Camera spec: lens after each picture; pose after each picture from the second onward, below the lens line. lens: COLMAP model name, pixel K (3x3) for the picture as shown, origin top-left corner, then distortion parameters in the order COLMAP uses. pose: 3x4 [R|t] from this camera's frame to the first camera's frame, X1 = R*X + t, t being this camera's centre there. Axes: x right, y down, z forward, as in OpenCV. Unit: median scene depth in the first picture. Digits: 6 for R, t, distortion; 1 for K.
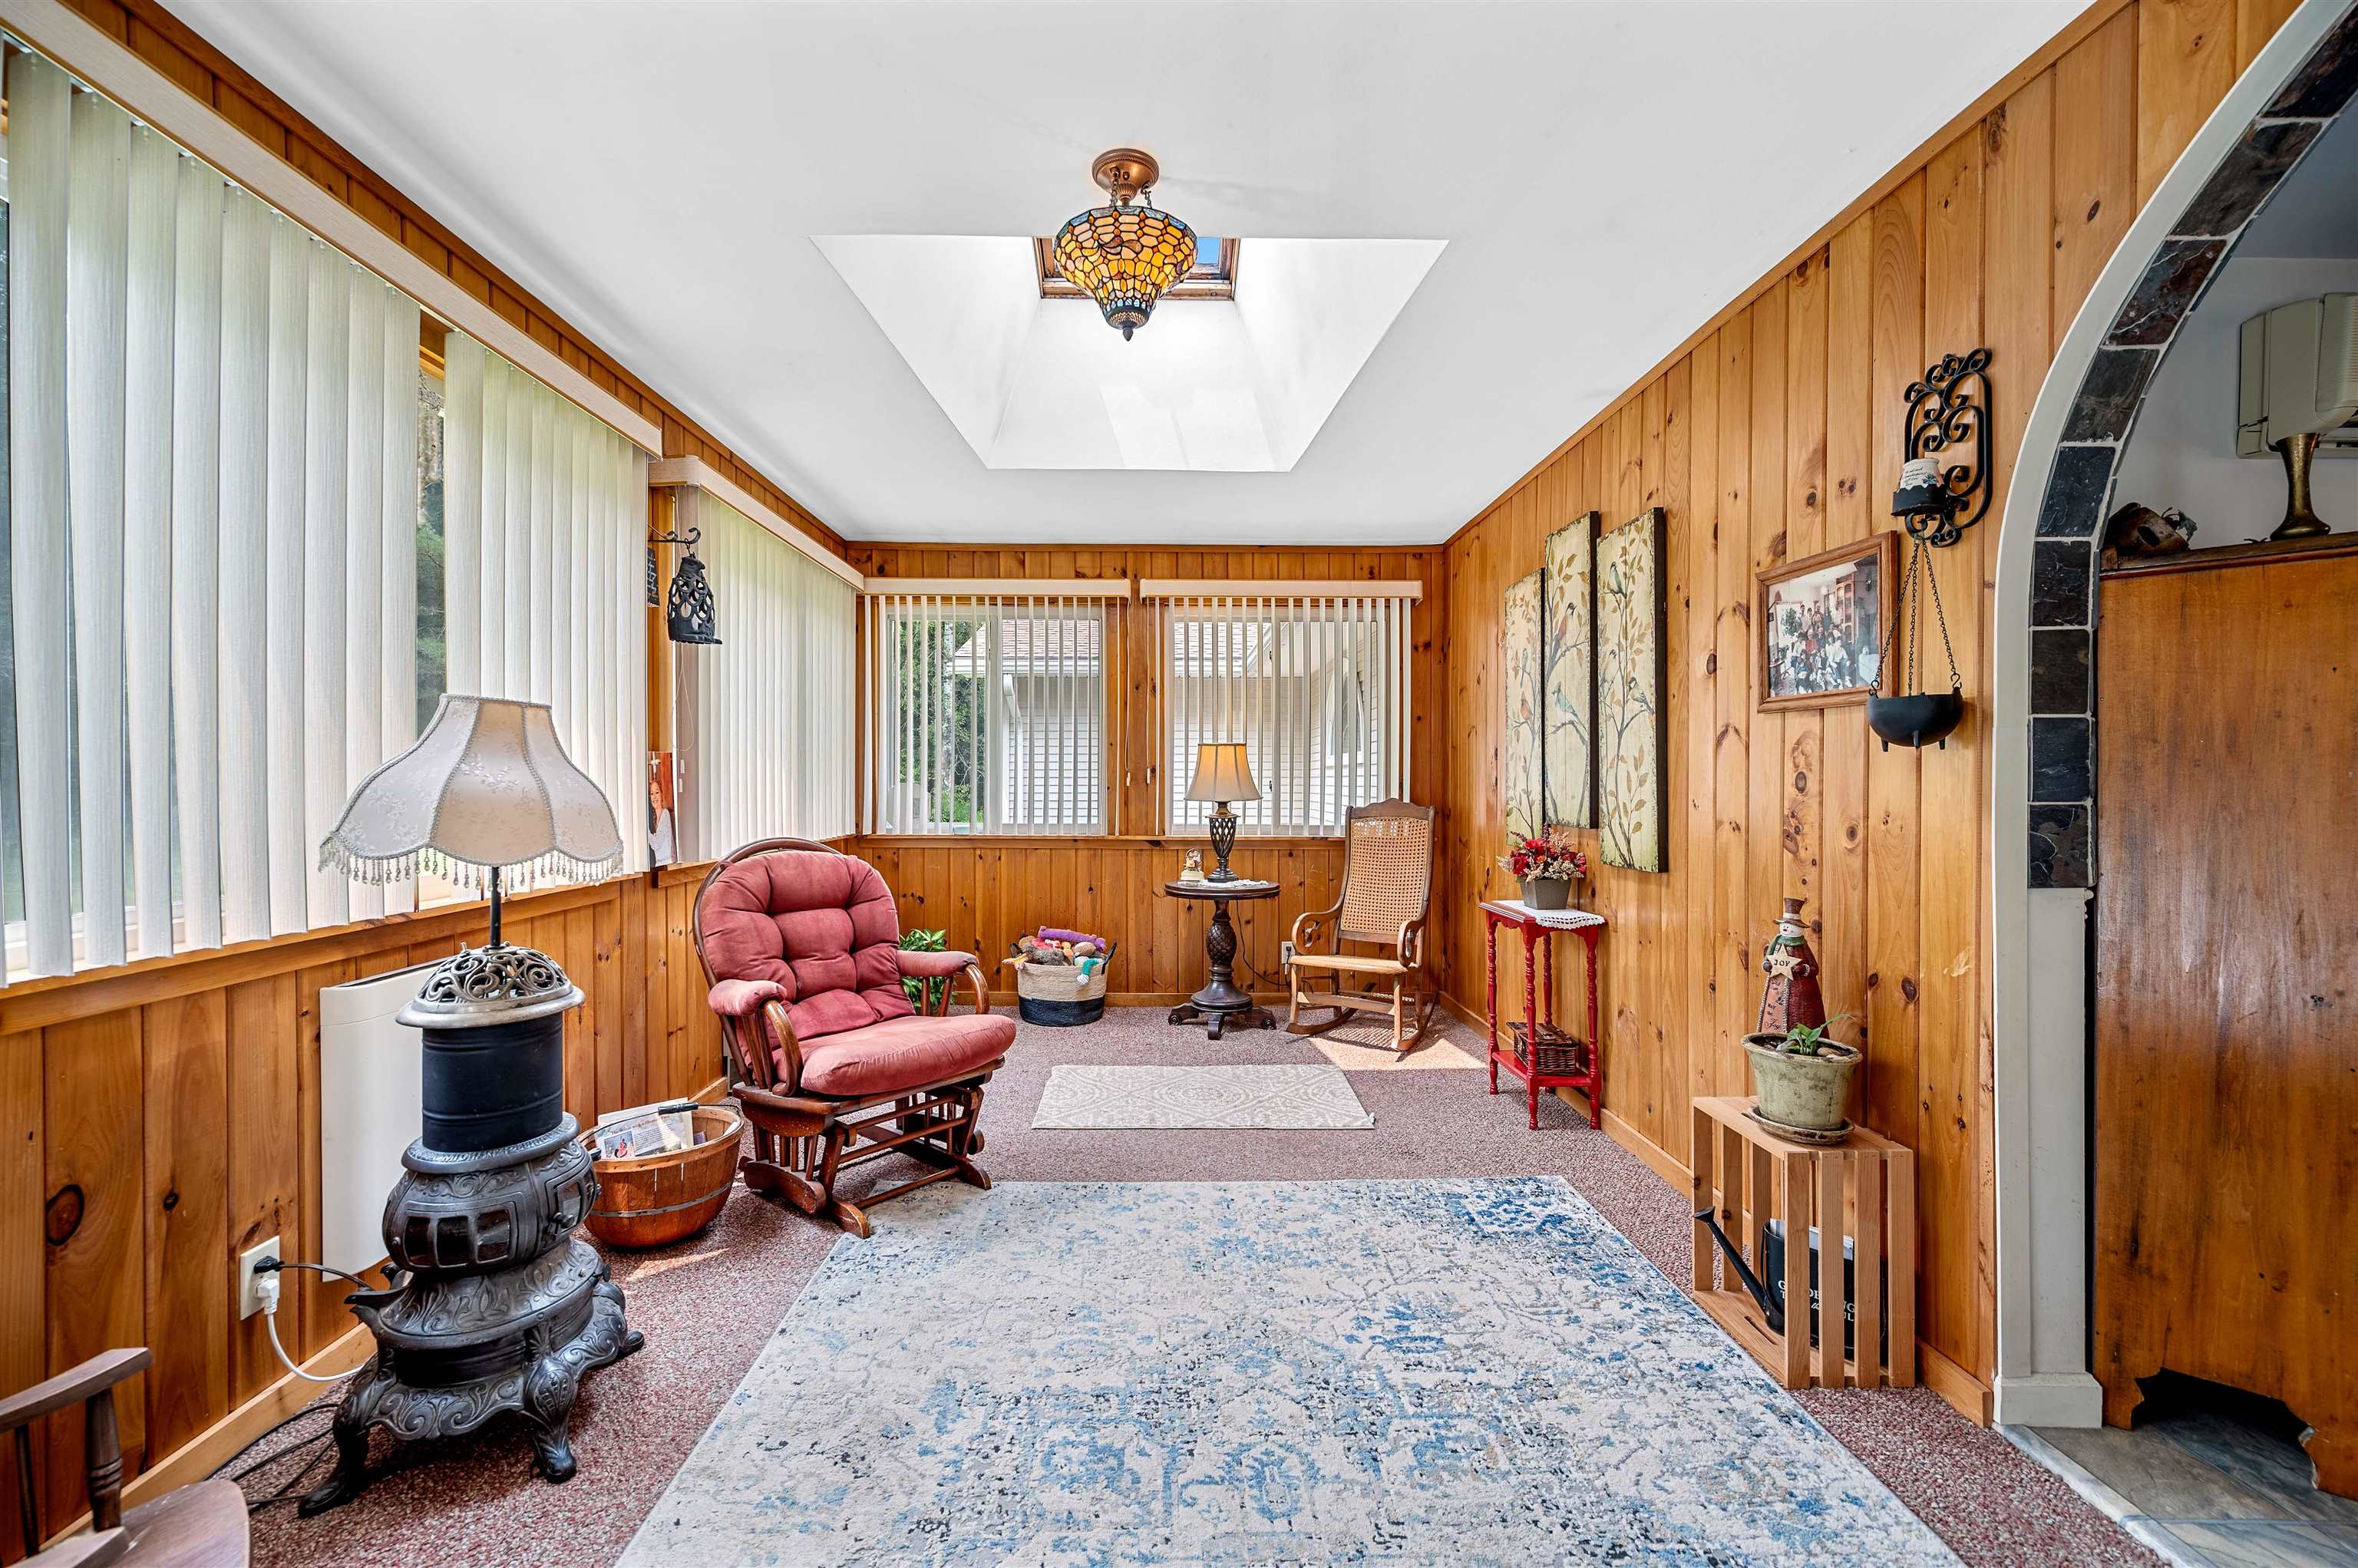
lens RADIAL K [[946.8, 0, 1191.6], [0, 946.8, 788.2], [0, 0, 1]] dist [0.000670, 0.000228]
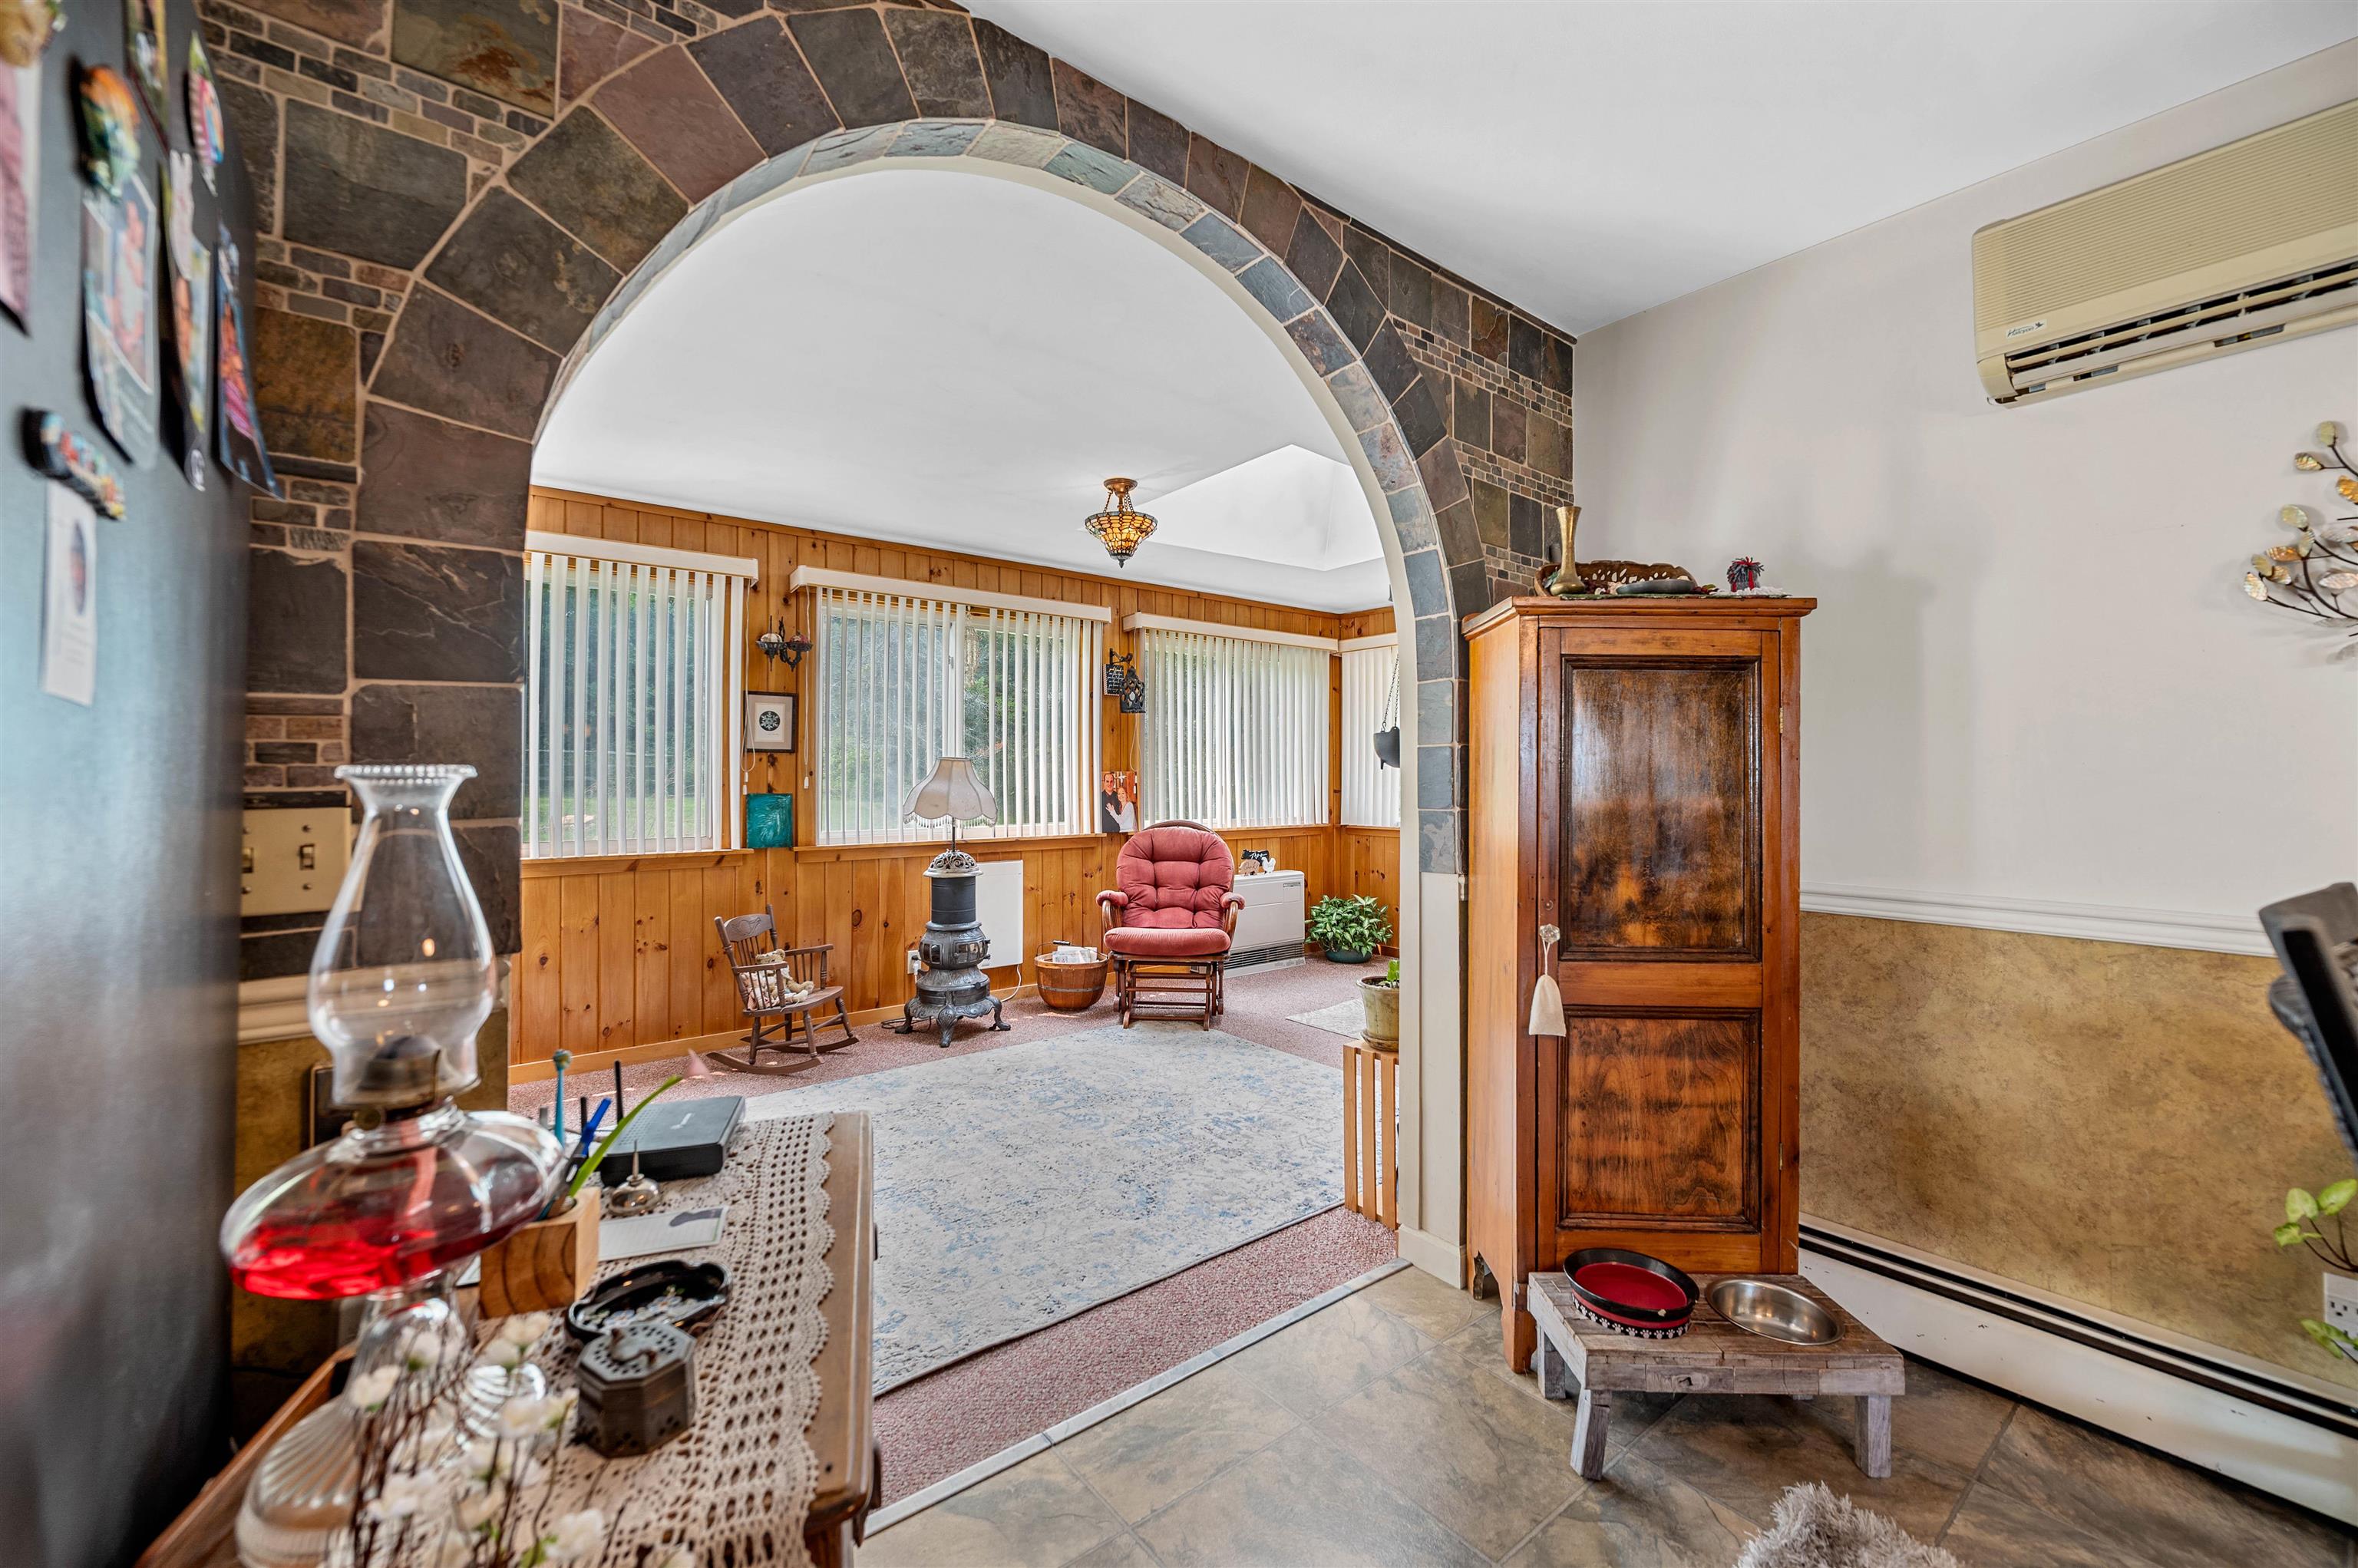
lens RADIAL K [[946.8, 0, 1191.6], [0, 946.8, 788.2], [0, 0, 1]] dist [0.000670, 0.000228]
pose [[0.610669, 0.001140, -0.791885, 1.533032], [-0.006987, 0.999968, -0.003949, -0.001383], [0.791855, 0.007944, 0.610657, -0.073205]]
